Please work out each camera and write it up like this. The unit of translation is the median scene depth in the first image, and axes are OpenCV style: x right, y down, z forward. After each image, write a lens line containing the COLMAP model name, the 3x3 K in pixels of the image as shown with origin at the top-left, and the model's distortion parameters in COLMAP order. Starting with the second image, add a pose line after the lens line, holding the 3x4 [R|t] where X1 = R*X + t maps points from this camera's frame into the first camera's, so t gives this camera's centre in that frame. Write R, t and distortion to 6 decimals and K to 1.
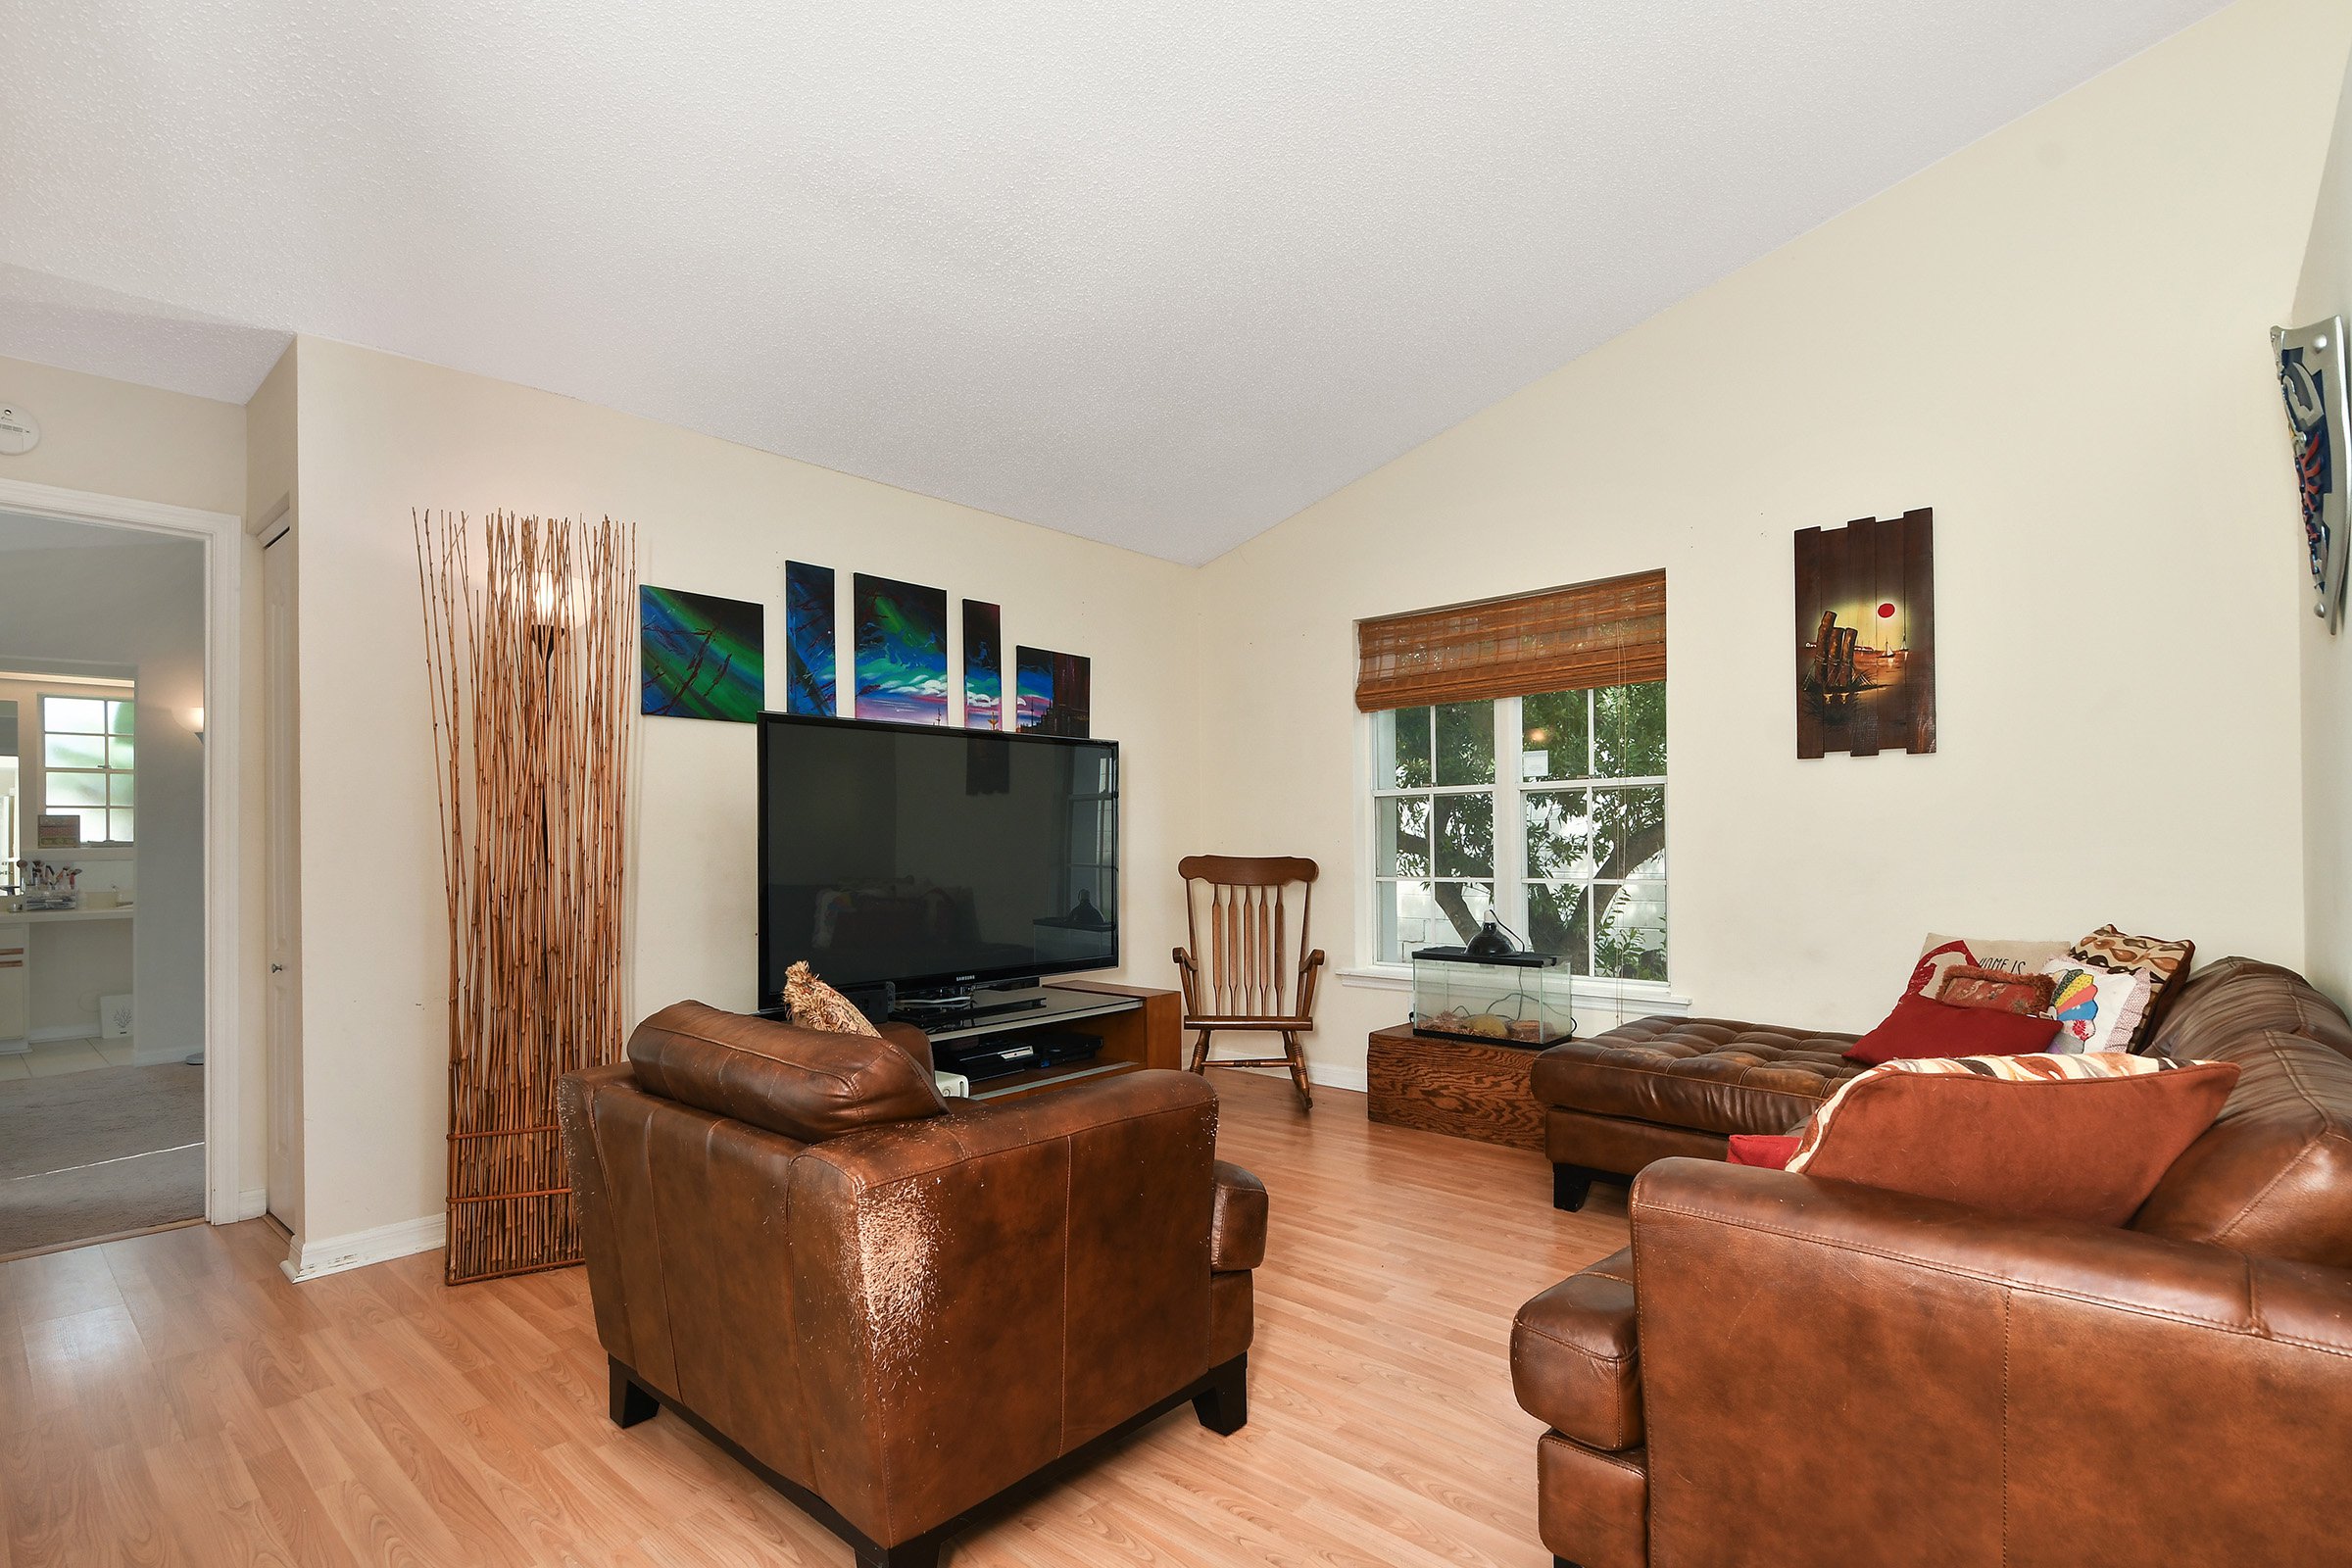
lens RADIAL K [[1148.8, 0, 1175.0], [0, 1148.8, 846.2], [0, 0, 1]] dist [0.003126, -0.000674]
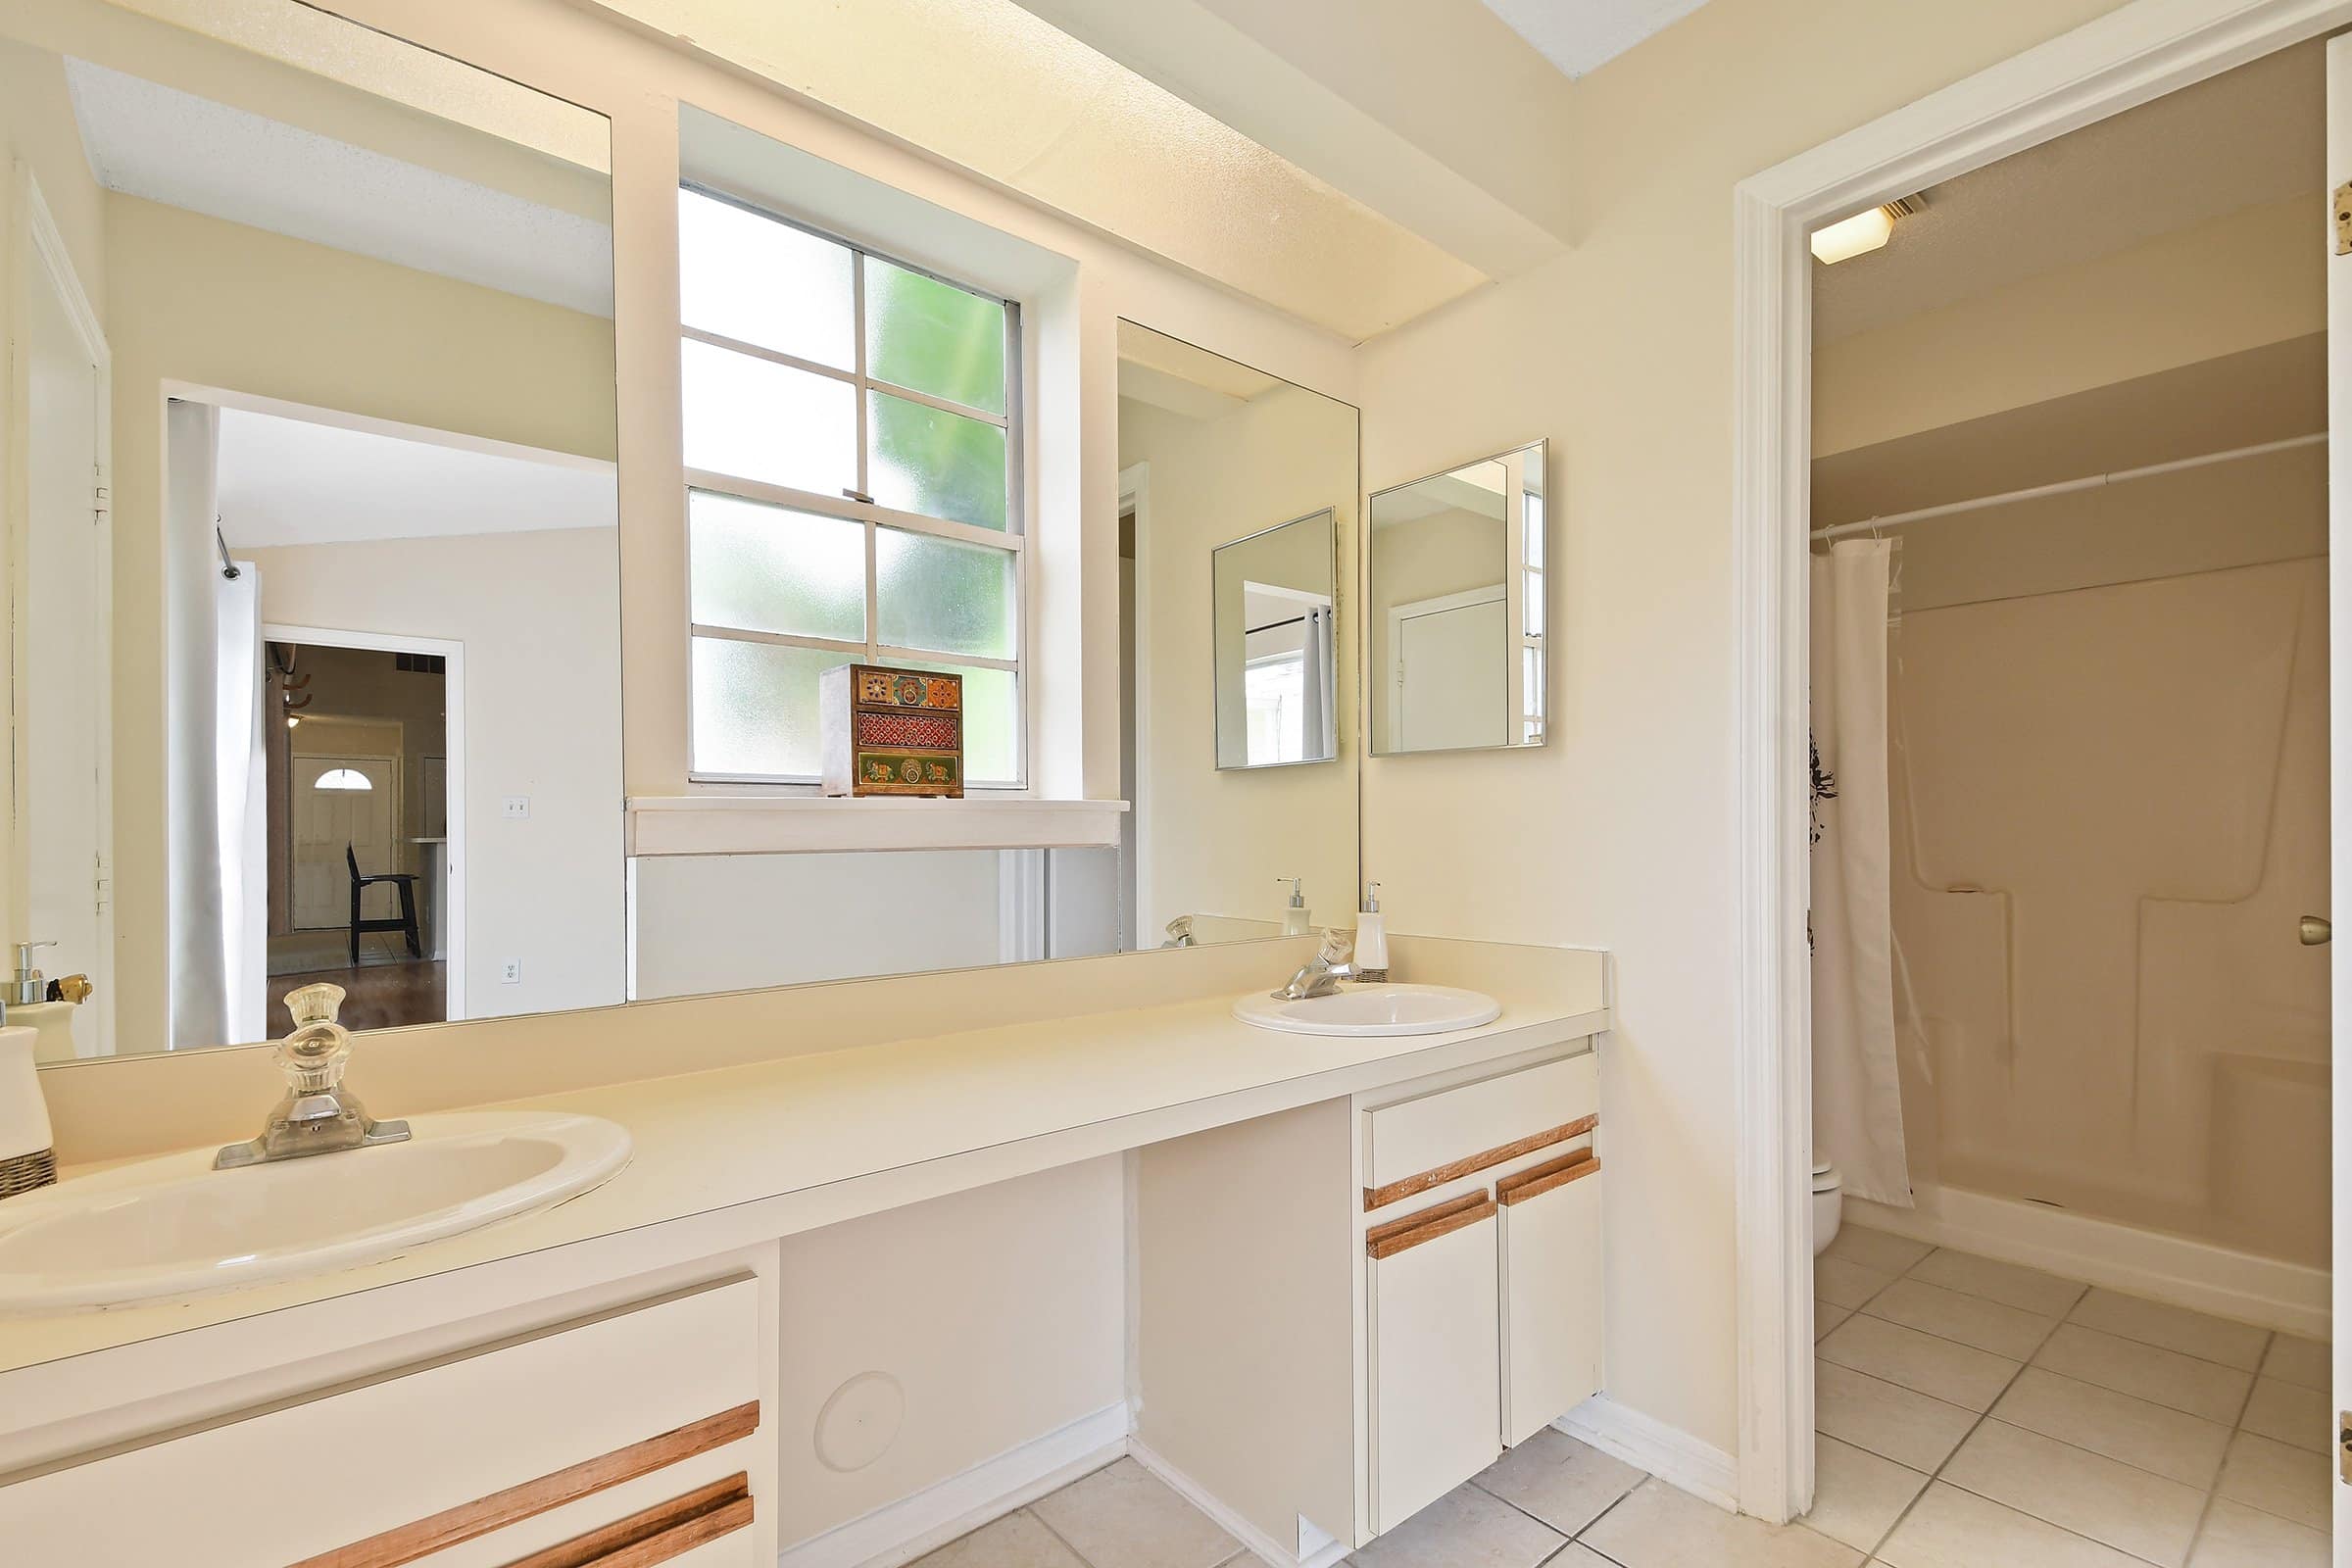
lens RADIAL K [[1045.7, 0, 1161.3], [0, 1045.7, 834.8], [0, 0, 1]] dist [0.031293, -0.015772]
pose [[0.990466, 0.005174, -0.137660, -0.827039], [-0.004652, 0.999981, 0.004113, 0.007138], [0.137679, -0.003434, 0.990471, 0.770459]]
